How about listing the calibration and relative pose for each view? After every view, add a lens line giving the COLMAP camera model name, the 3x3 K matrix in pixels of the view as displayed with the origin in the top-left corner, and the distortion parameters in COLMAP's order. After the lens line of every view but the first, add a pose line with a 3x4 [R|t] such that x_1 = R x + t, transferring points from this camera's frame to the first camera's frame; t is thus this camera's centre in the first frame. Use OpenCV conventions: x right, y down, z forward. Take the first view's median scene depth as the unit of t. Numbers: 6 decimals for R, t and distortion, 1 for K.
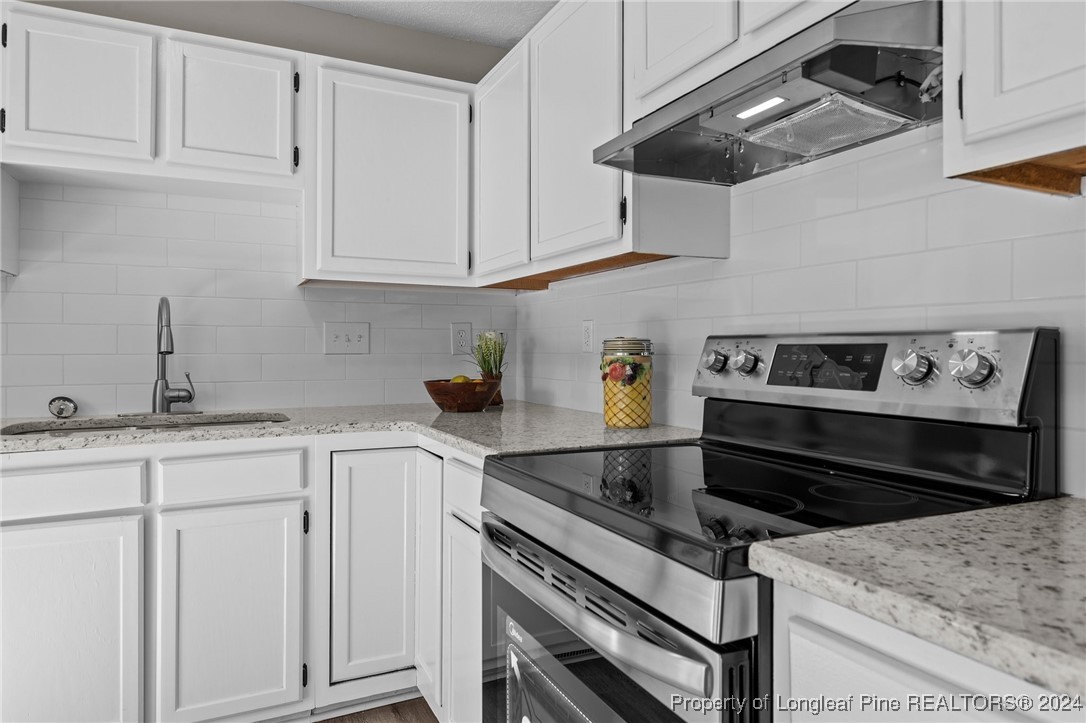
lens RADIAL K [[687.6, 0, 544.2], [0, 687.6, 348.0], [0, 0, 1]] dist [0.006802, 0.000949]
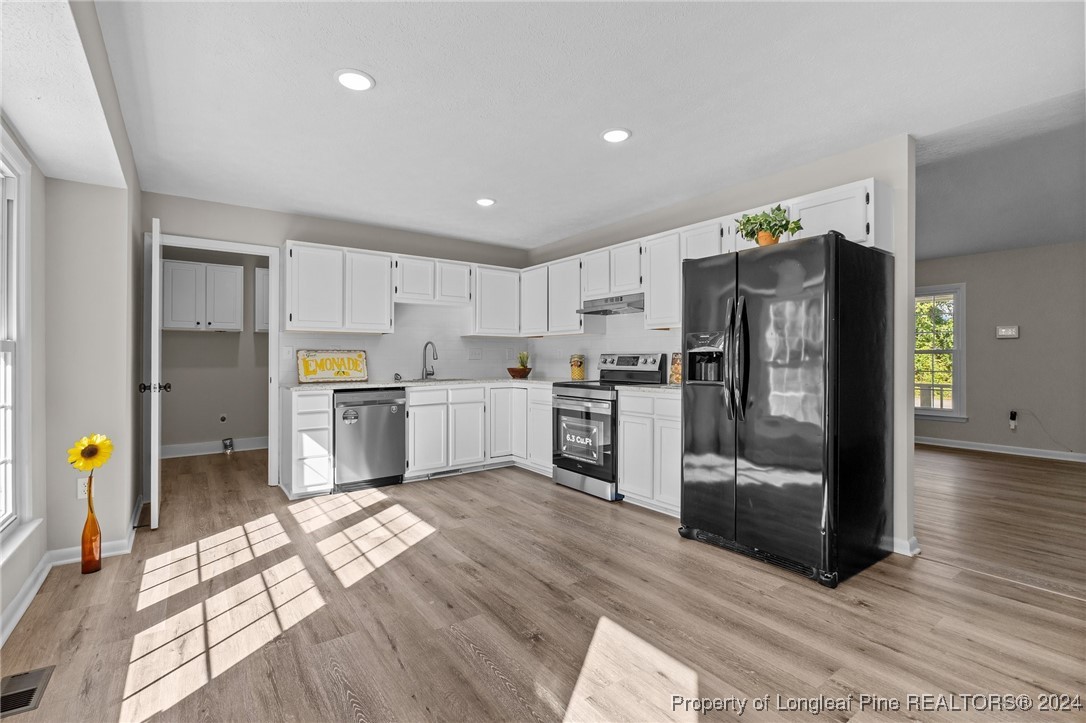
lens RADIAL K [[493.6, 0, 543.0], [0, 493.6, 361.5], [0, 0, 1]] dist [0.001360, 0.000200]
pose [[0.983495, -0.004577, 0.180880, -0.523408], [0.002851, 0.999948, 0.009800, -0.003532], [-0.180916, -0.009122, 0.983456, -1.498705]]
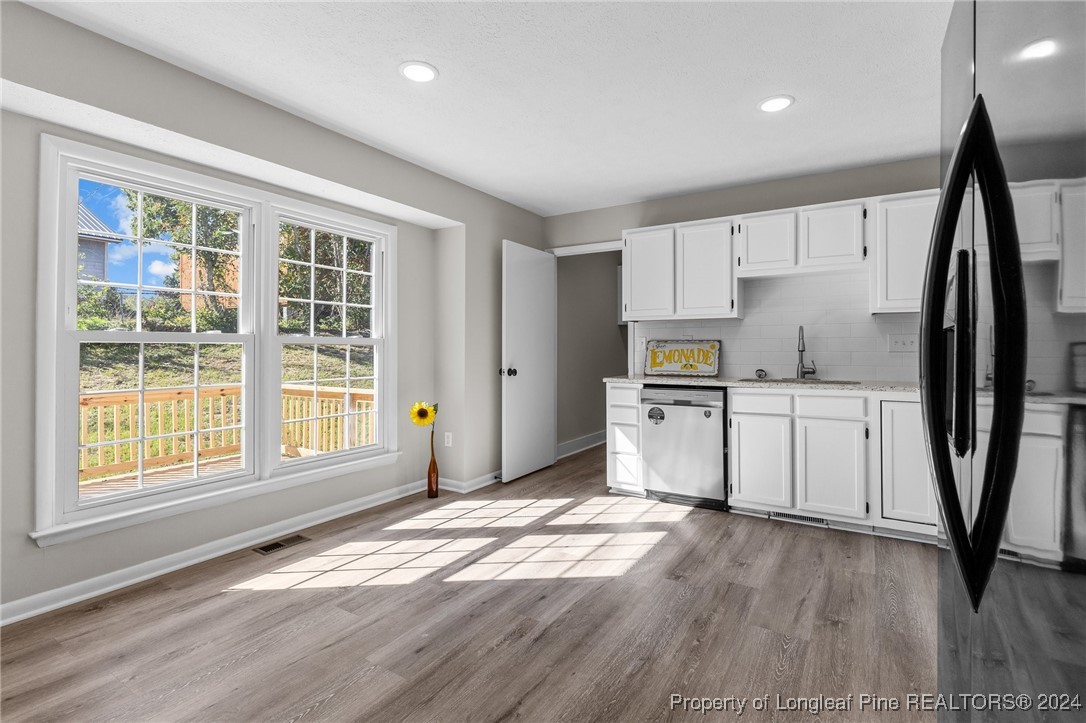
lens RADIAL K [[509.4, 0, 547.0], [0, 509.4, 342.1], [0, 0, 1]] dist [0.001836, 0.000345]
pose [[0.539198, -0.013170, -0.842076, 0.442984], [0.003121, 0.999902, -0.013640, -0.001744], [0.842173, 0.004727, 0.539186, -0.653171]]
